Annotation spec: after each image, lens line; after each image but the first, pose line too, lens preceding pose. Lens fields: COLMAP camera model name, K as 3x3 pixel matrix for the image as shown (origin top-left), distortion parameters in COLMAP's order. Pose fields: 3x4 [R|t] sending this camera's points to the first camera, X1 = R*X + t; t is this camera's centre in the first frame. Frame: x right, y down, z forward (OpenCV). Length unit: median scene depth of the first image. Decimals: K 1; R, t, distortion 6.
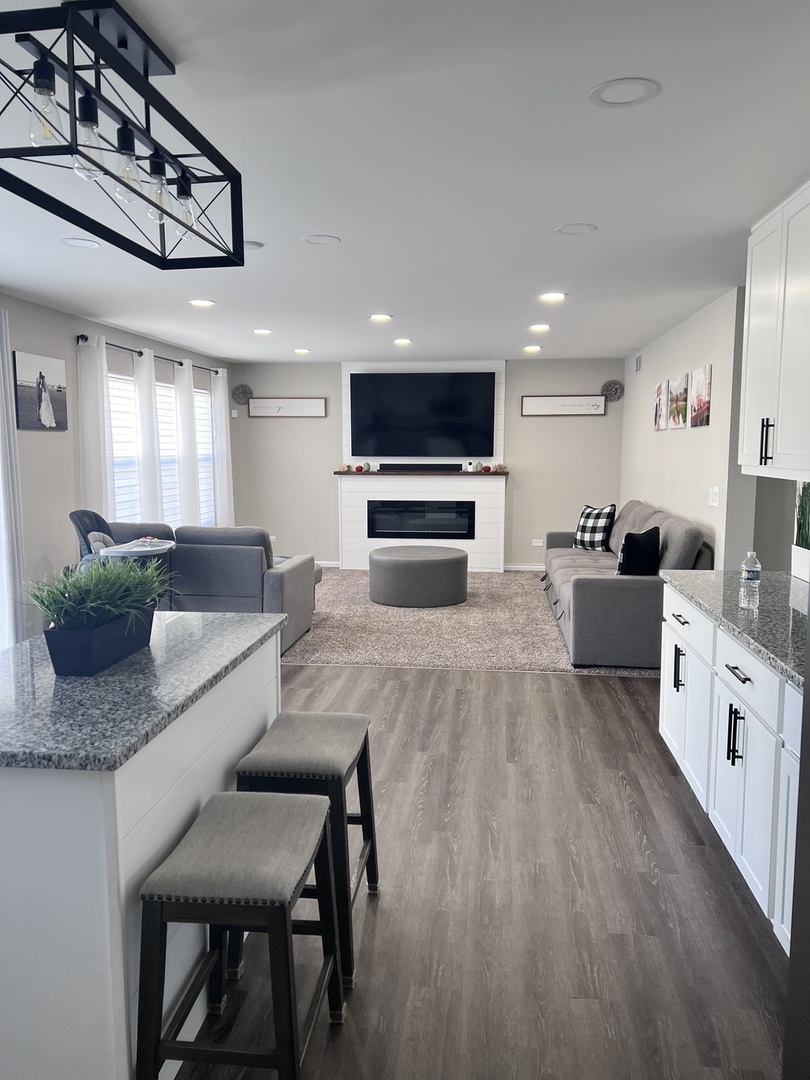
lens RADIAL K [[813.6, 0, 405.0], [0, 813.6, 540.0], [0, 0, 1]] dist [0.010275, -0.000089]
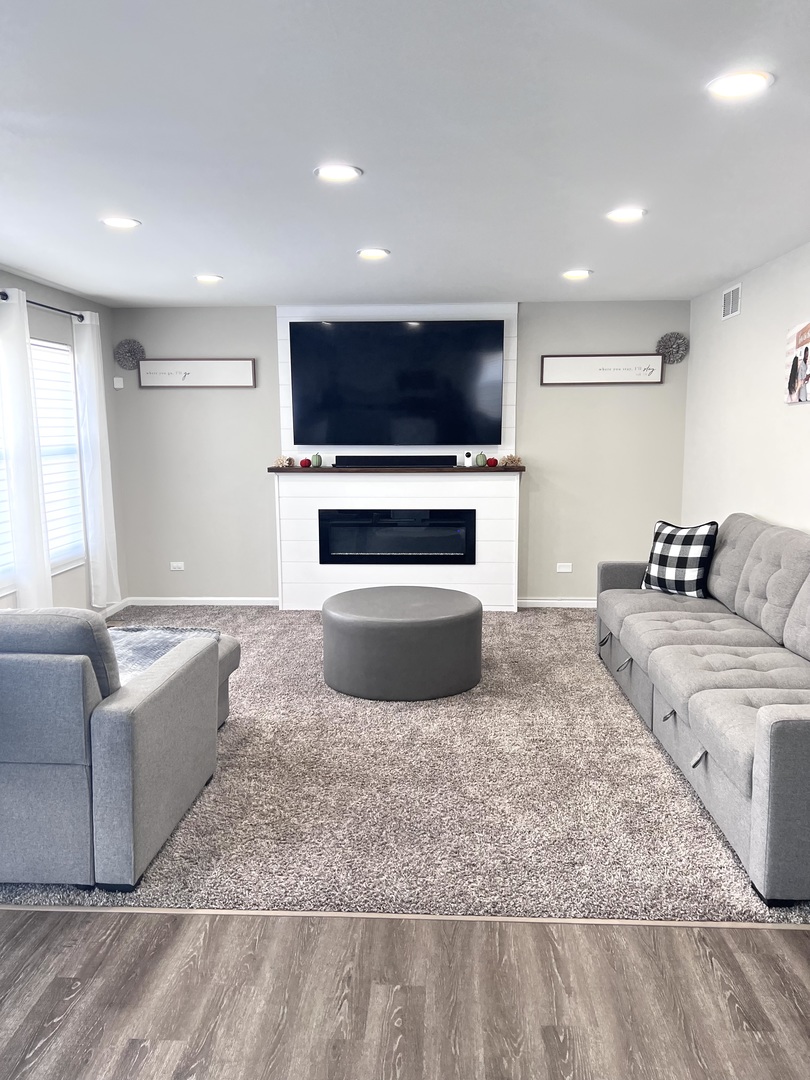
lens RADIAL K [[789.6, 0, 405.0], [0, 789.6, 540.0], [0, 0, 1]] dist [-0.008590, -0.003005]
pose [[0.998044, -0.014383, 0.060834, -0.015211], [0.012842, 0.999589, 0.025645, -0.042012], [-0.061178, -0.024814, 0.997818, 0.356347]]
